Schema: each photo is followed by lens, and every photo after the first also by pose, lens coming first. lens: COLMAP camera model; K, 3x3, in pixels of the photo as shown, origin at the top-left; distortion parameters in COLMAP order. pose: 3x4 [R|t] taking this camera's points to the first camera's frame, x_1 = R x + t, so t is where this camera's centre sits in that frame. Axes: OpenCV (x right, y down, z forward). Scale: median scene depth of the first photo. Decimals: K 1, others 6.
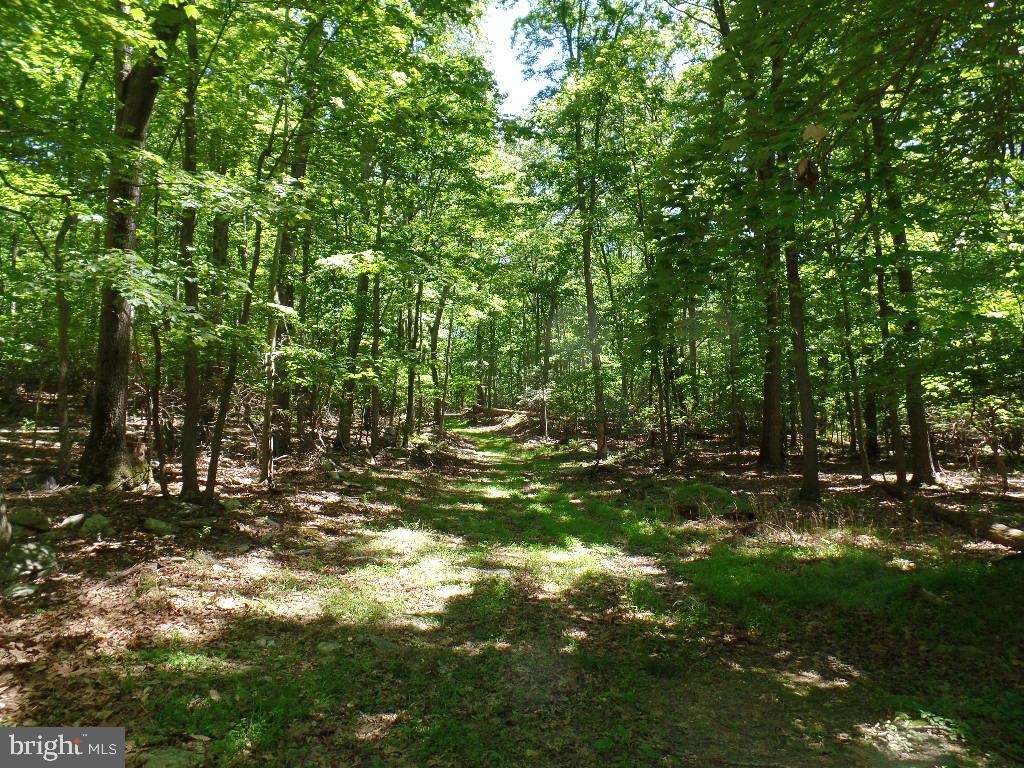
lens RADIAL K [[694.3, 0, 513.3], [0, 694.3, 383.6], [0, 0, 1]] dist [-0.009010, -0.001967]
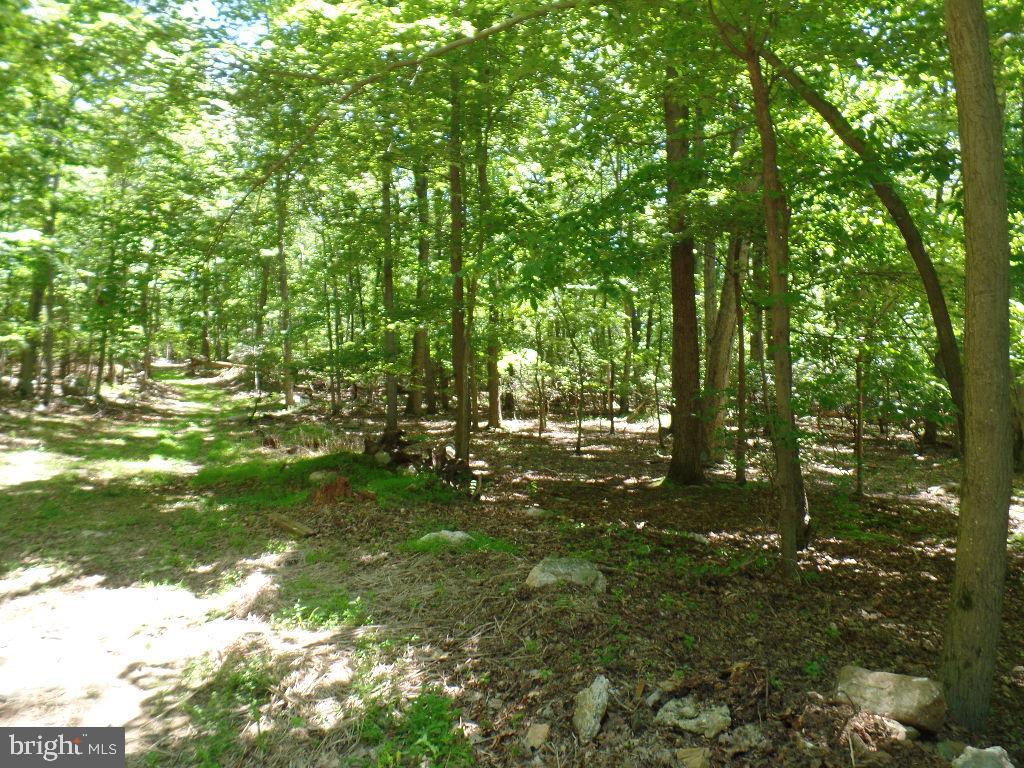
lens RADIAL K [[694.3, 0, 509.5], [0, 694.3, 386.5], [0, 0, 1]] dist [-0.009010, -0.001967]
pose [[0.944420, 0.020028, 0.328132, 0.061296], [-0.042593, 0.997184, 0.061725, -0.010619], [-0.325972, -0.072271, 0.942613, -0.131216]]
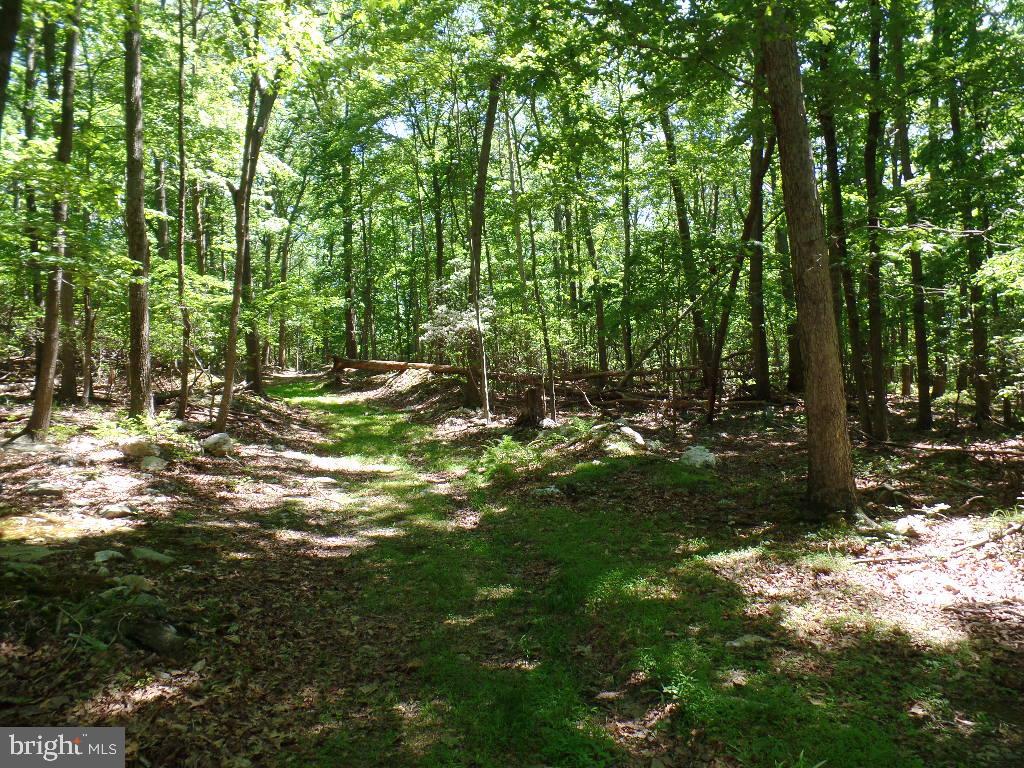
lens RADIAL K [[694.3, 0, 512.8], [0, 694.3, 384.1], [0, 0, 1]] dist [-0.009010, -0.001967]
pose [[0.985657, -0.019339, 0.167650, -0.011183], [0.010751, 0.998590, 0.051981, 0.033087], [-0.168419, -0.049433, 0.984475, 0.511930]]
